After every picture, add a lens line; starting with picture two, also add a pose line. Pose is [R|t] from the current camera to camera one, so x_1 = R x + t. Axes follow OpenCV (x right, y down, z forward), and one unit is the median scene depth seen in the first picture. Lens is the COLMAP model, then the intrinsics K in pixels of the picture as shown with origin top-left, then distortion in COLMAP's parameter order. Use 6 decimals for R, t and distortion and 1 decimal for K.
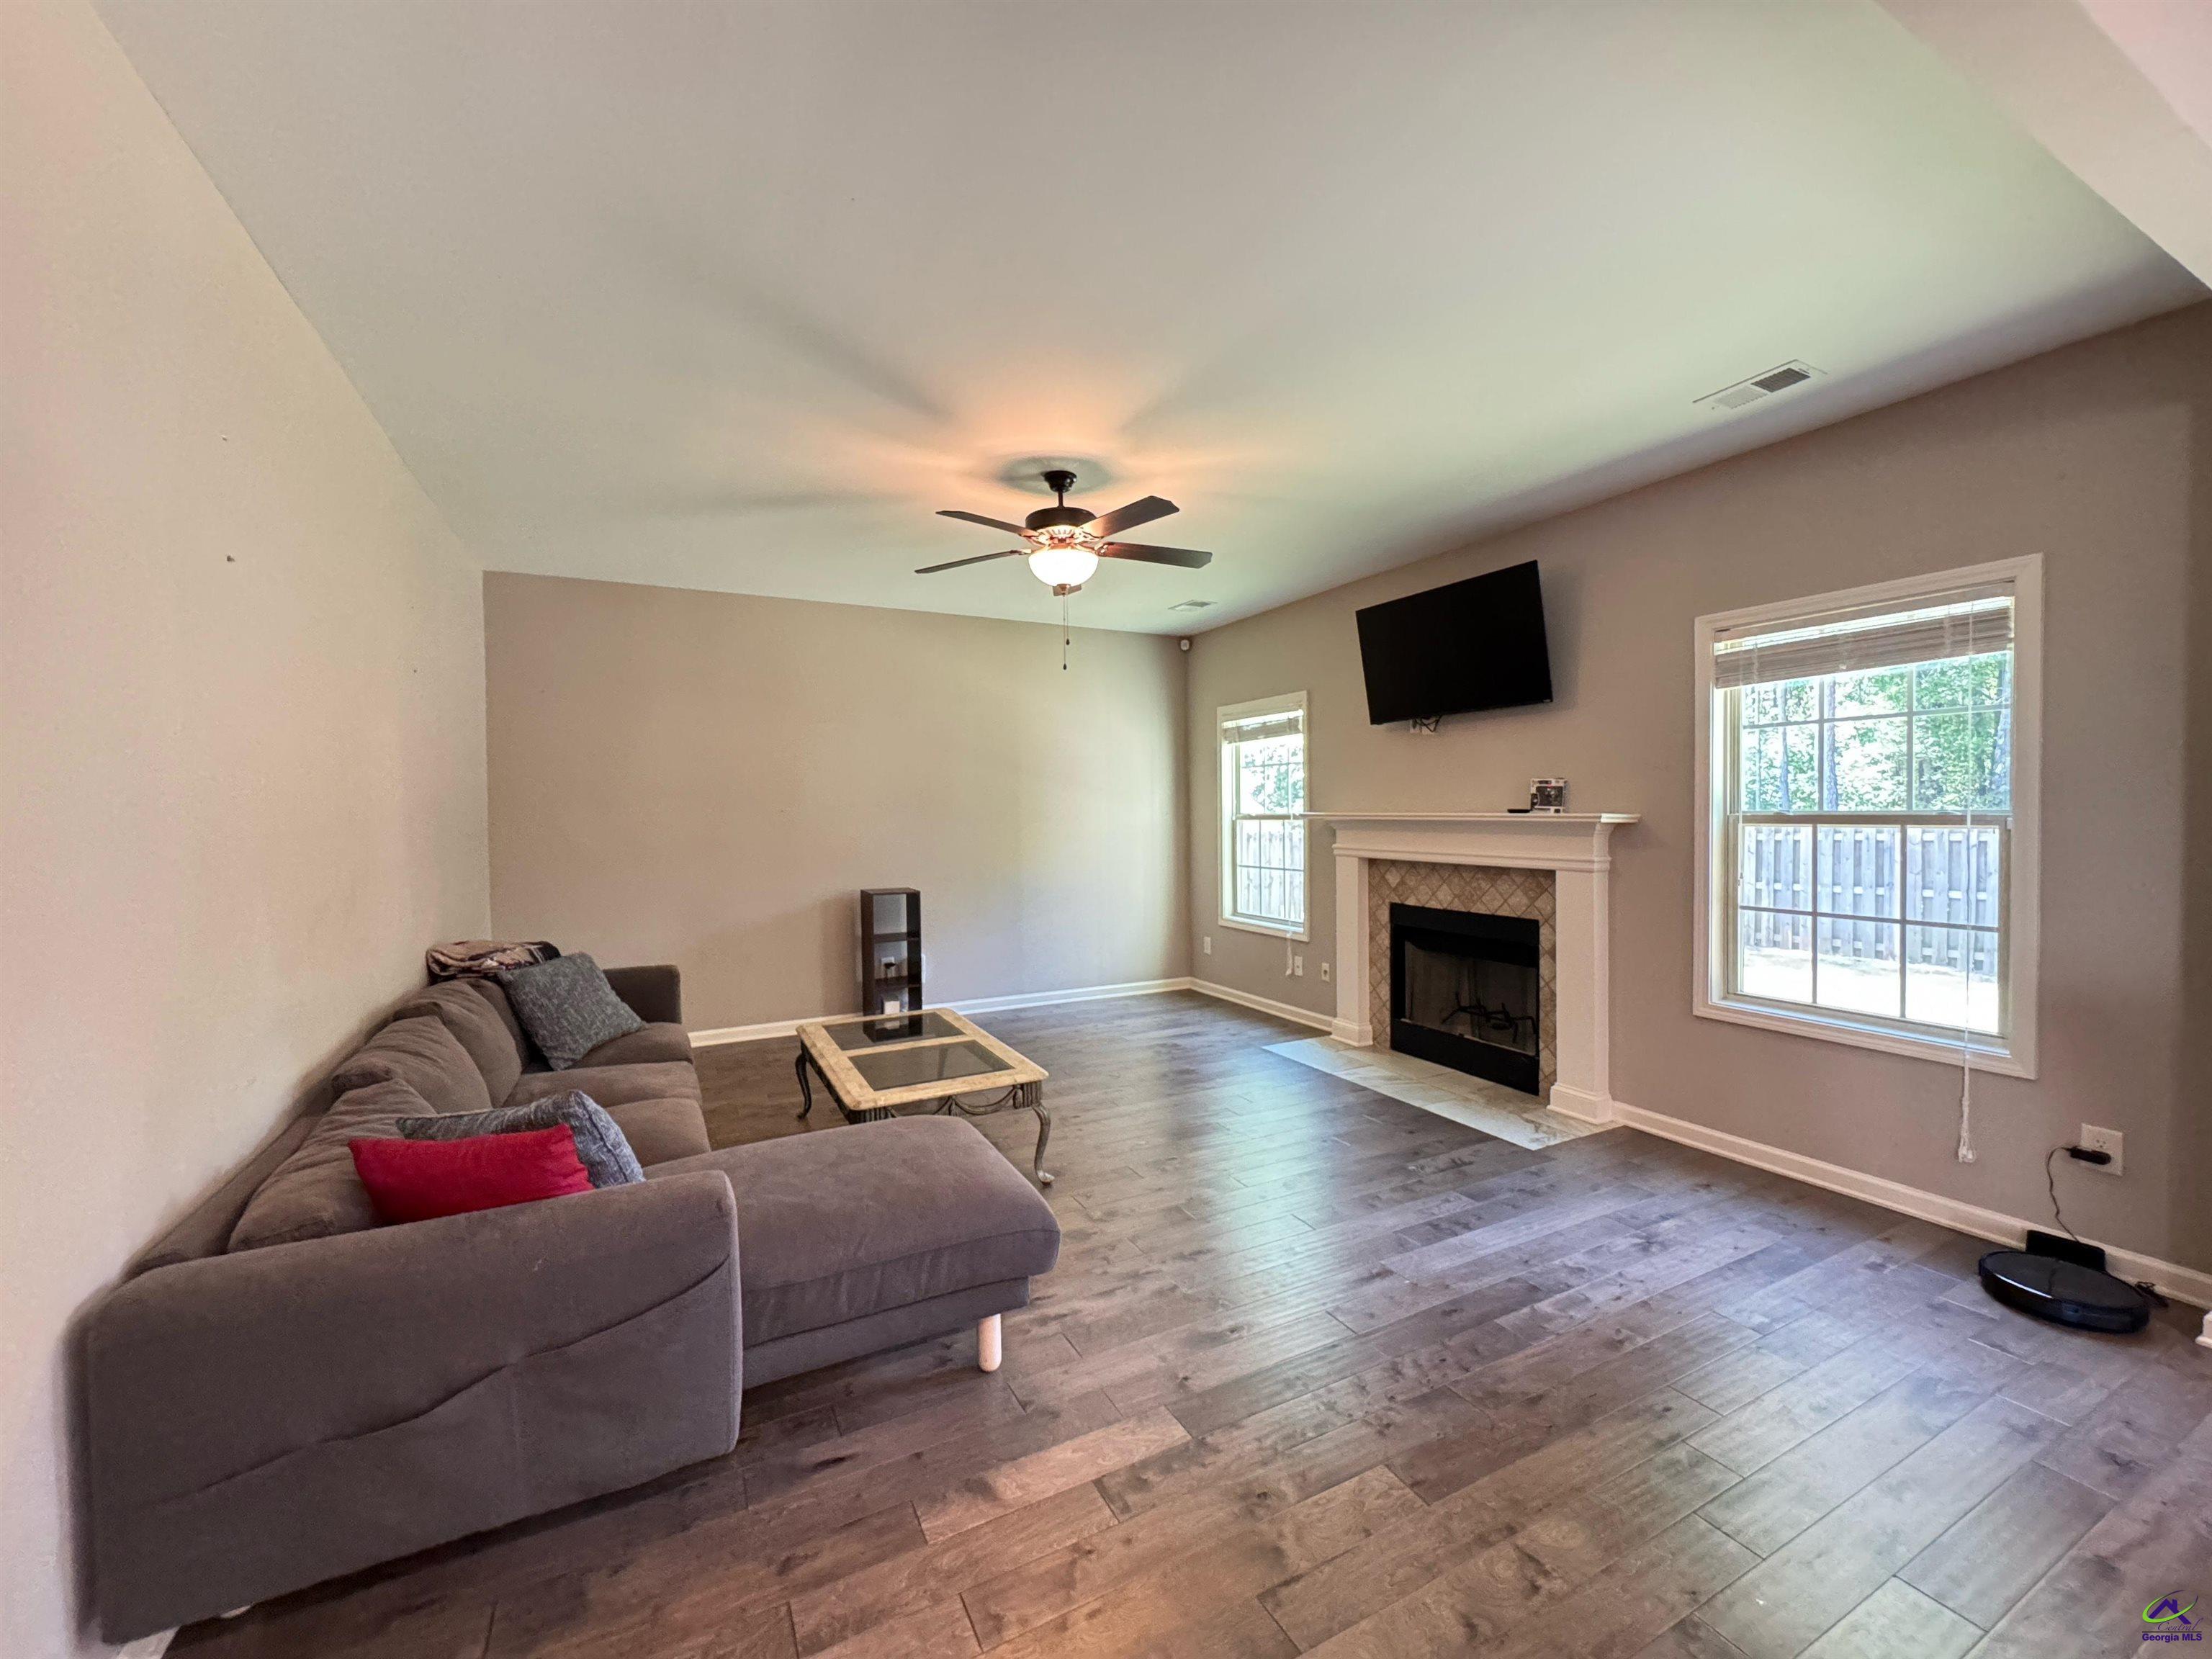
lens RADIAL K [[882.5, 0, 1110.0], [0, 882.5, 831.3], [0, 0, 1]] dist [-0.004204, 0.000417]
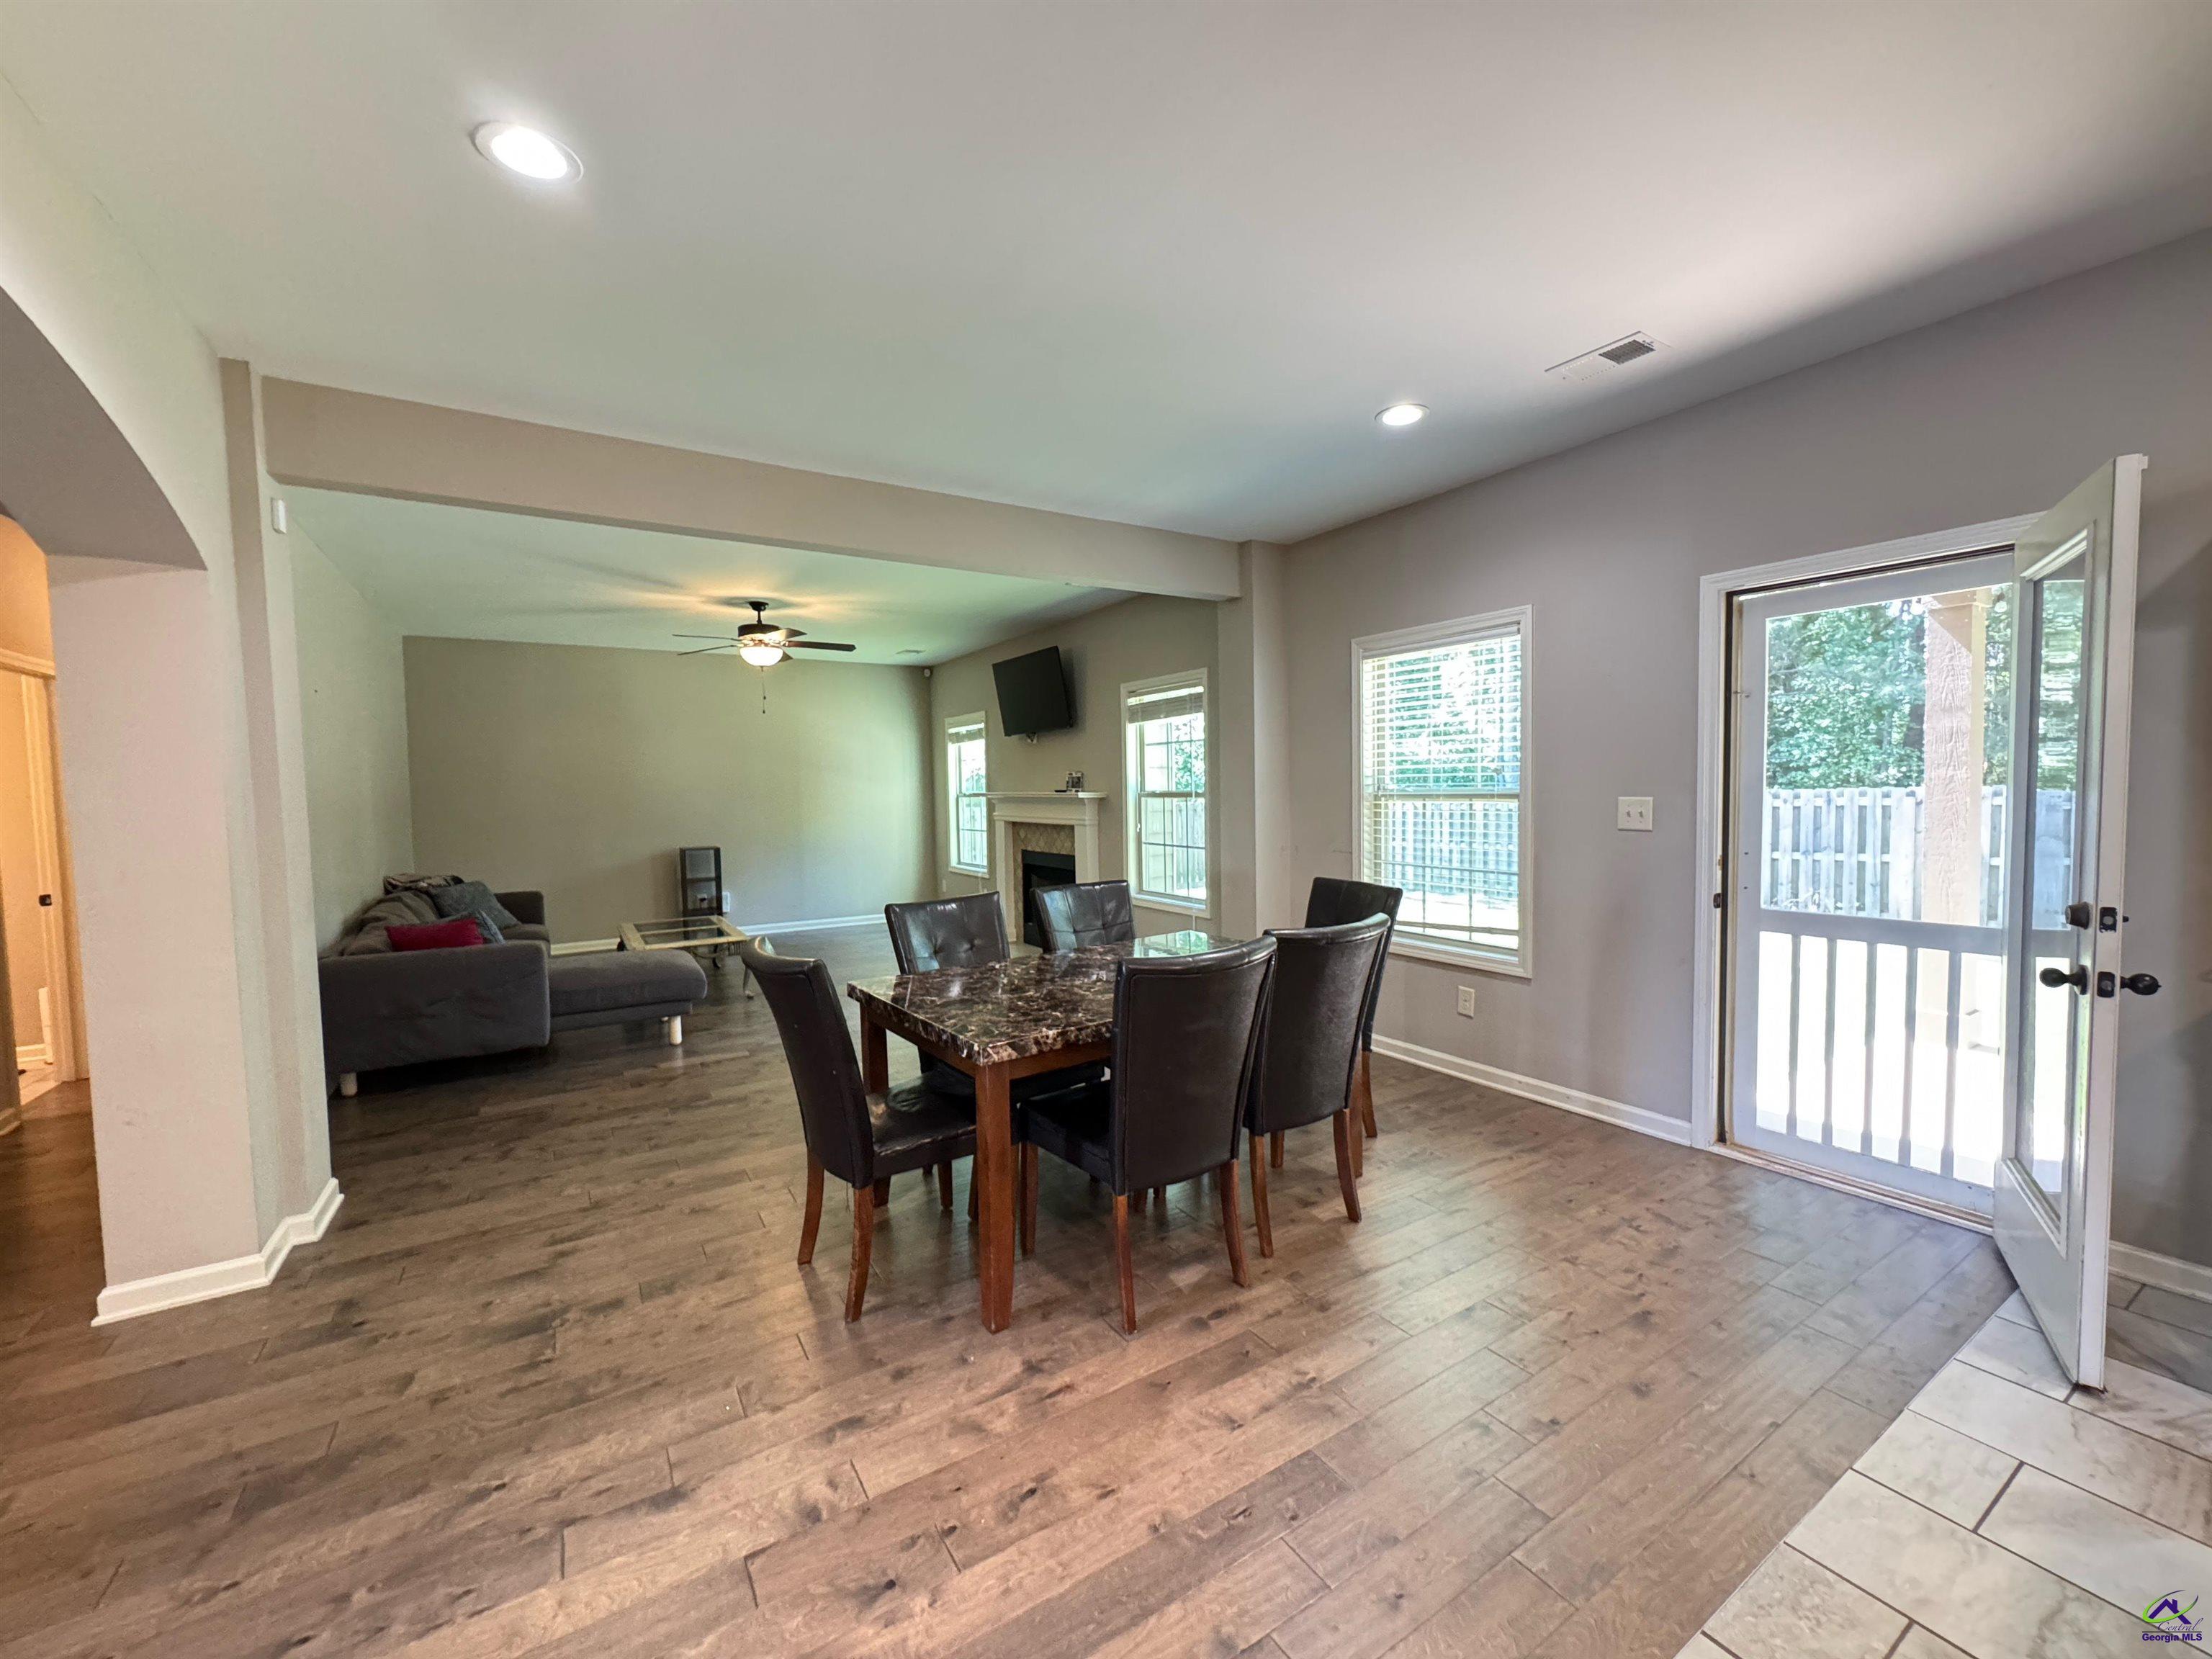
lens RADIAL K [[882.5, 0, 1107.8], [0, 882.5, 829.1], [0, 0, 1]] dist [-0.004204, 0.000417]
pose [[0.996497, -0.010762, 0.082936, 0.409702], [0.008854, 0.999689, 0.023331, 0.011266], [-0.083162, -0.022515, 0.996282, -0.689658]]
